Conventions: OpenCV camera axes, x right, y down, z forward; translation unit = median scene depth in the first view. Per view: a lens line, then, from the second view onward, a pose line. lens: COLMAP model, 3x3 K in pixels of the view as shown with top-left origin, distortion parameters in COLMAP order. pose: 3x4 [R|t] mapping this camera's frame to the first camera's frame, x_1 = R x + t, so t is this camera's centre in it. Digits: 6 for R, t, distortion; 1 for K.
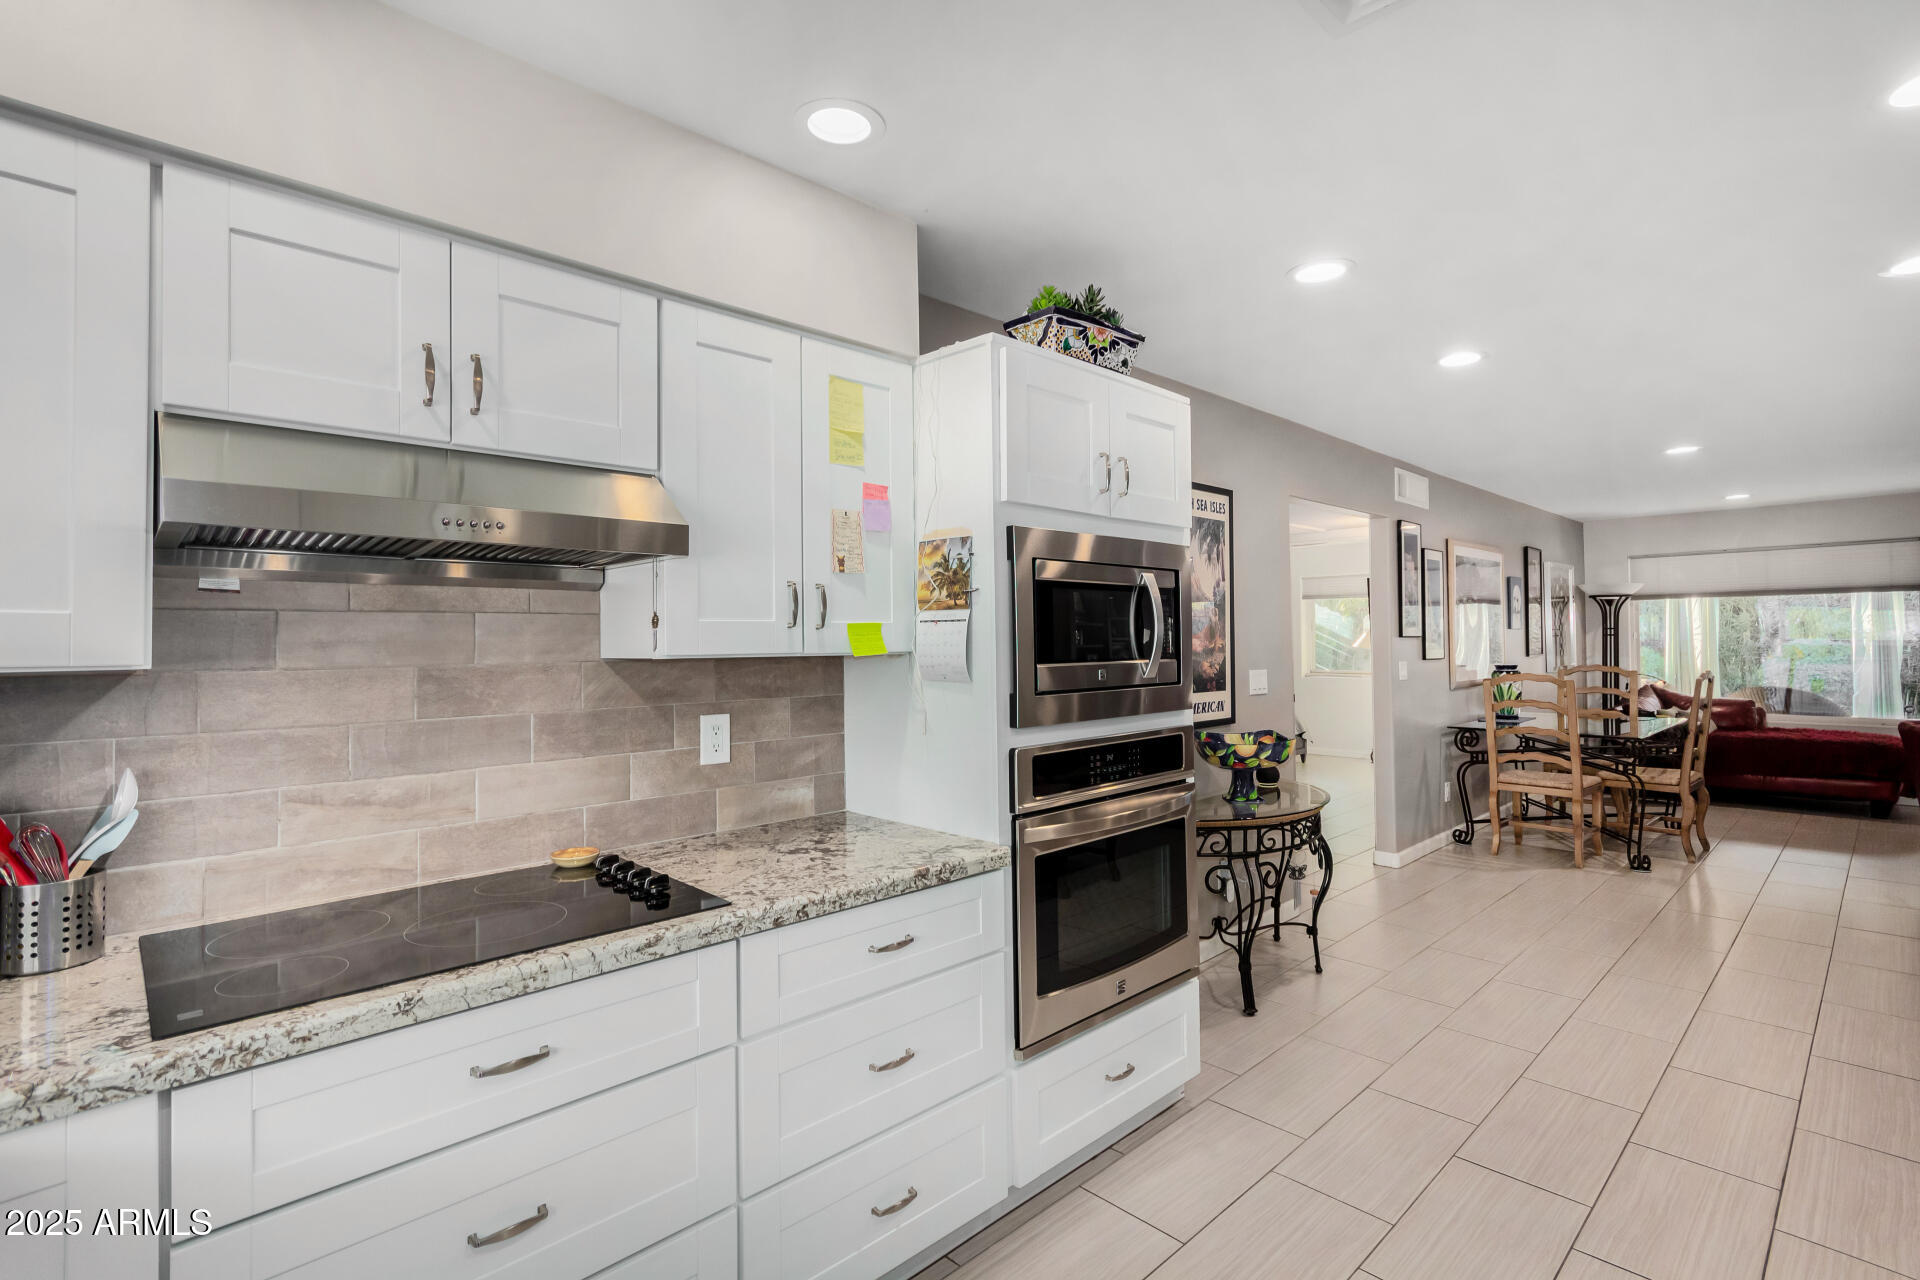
lens RADIAL K [[898.8, 0, 945.9], [0, 898.8, 633.7], [0, 0, 1]] dist [0.006047, 0.000929]
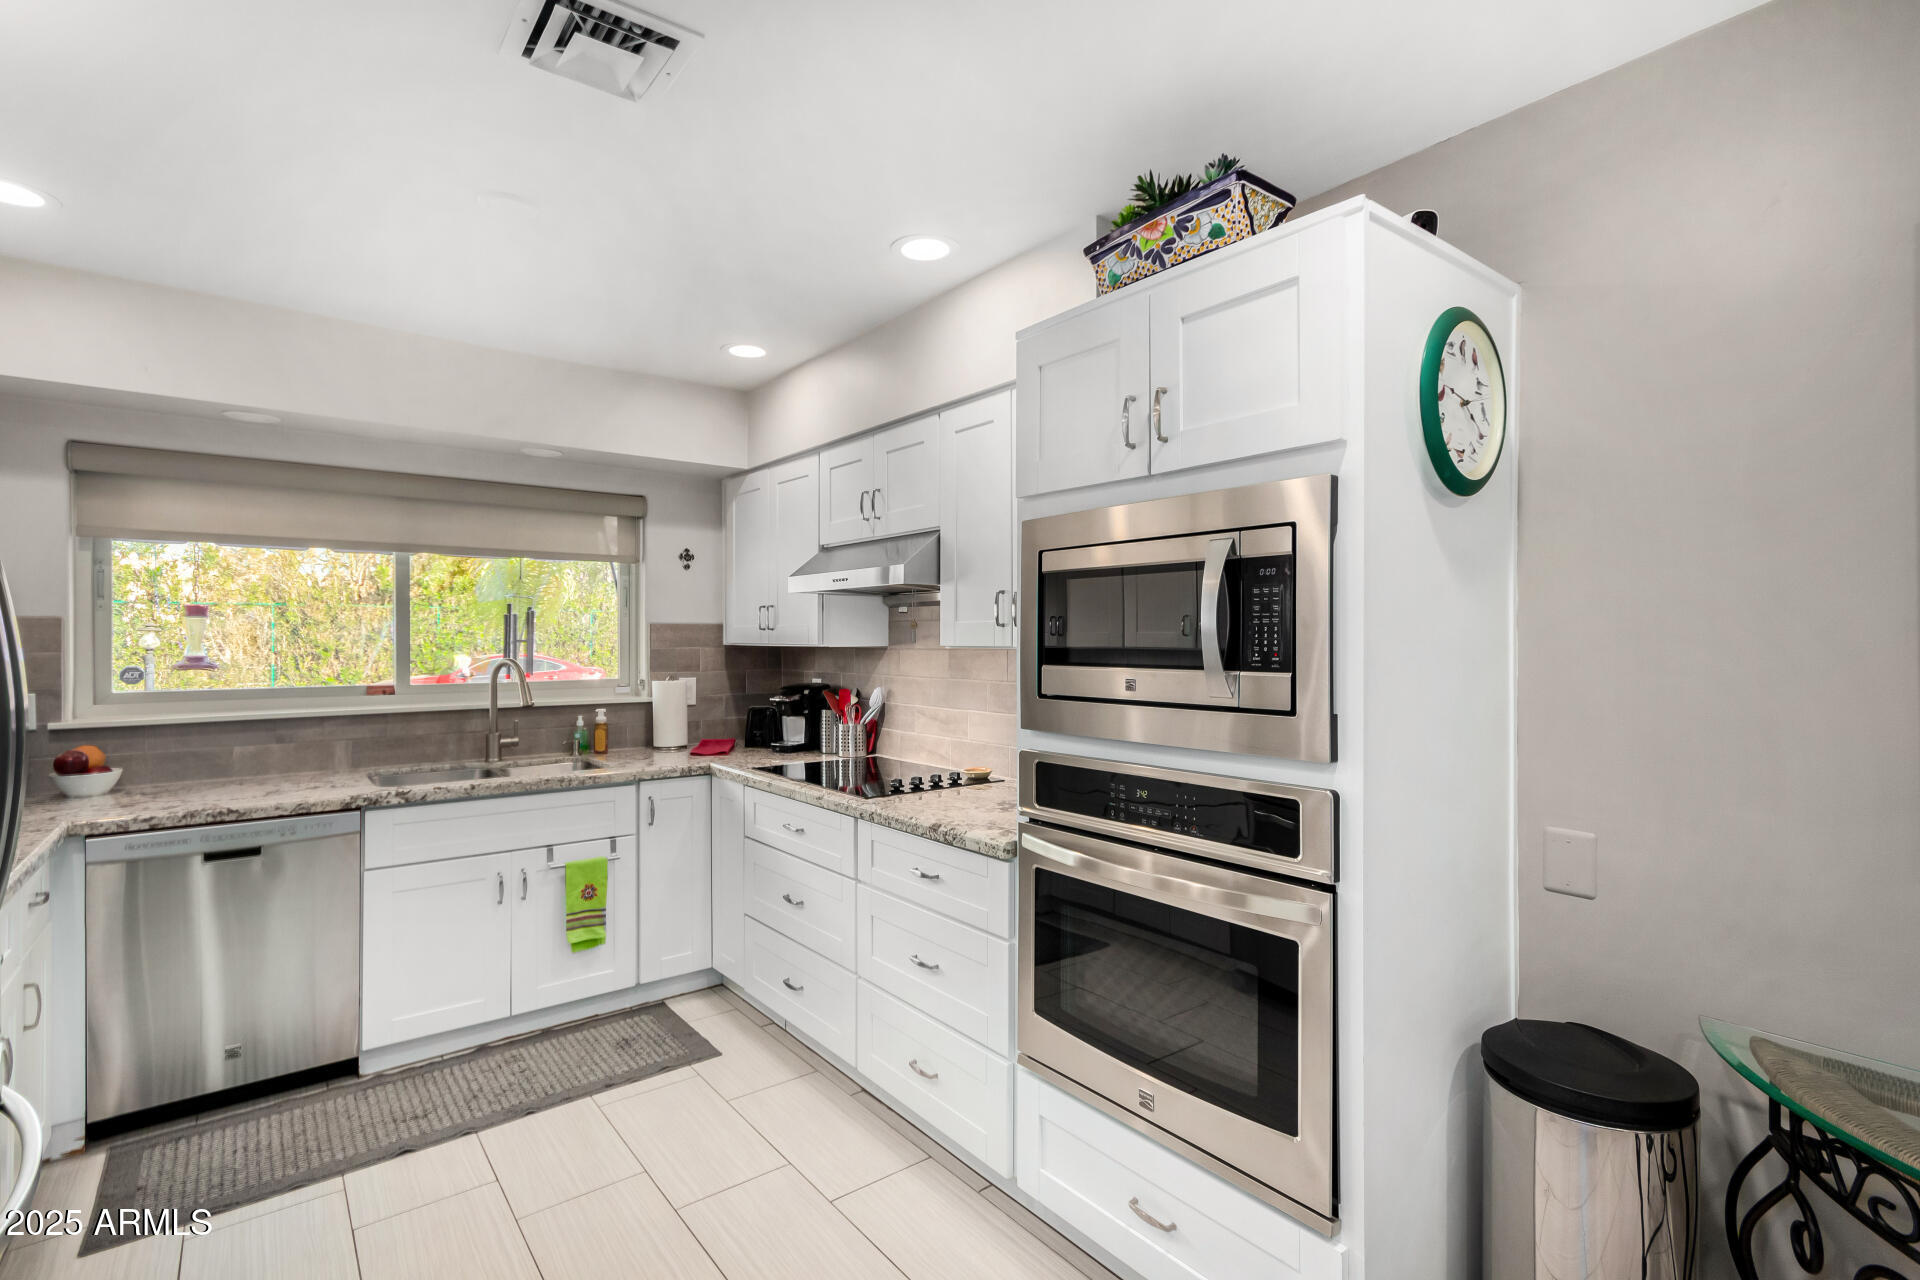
lens RADIAL K [[898.8, 0, 951.0], [0, 898.8, 642.1], [0, 0, 1]] dist [0.006047, 0.000929]
pose [[-0.097759, 0.016421, -0.995075, 1.056245], [0.014152, 0.999786, 0.015109, -0.005408], [0.995109, -0.012605, -0.097970, 1.013997]]
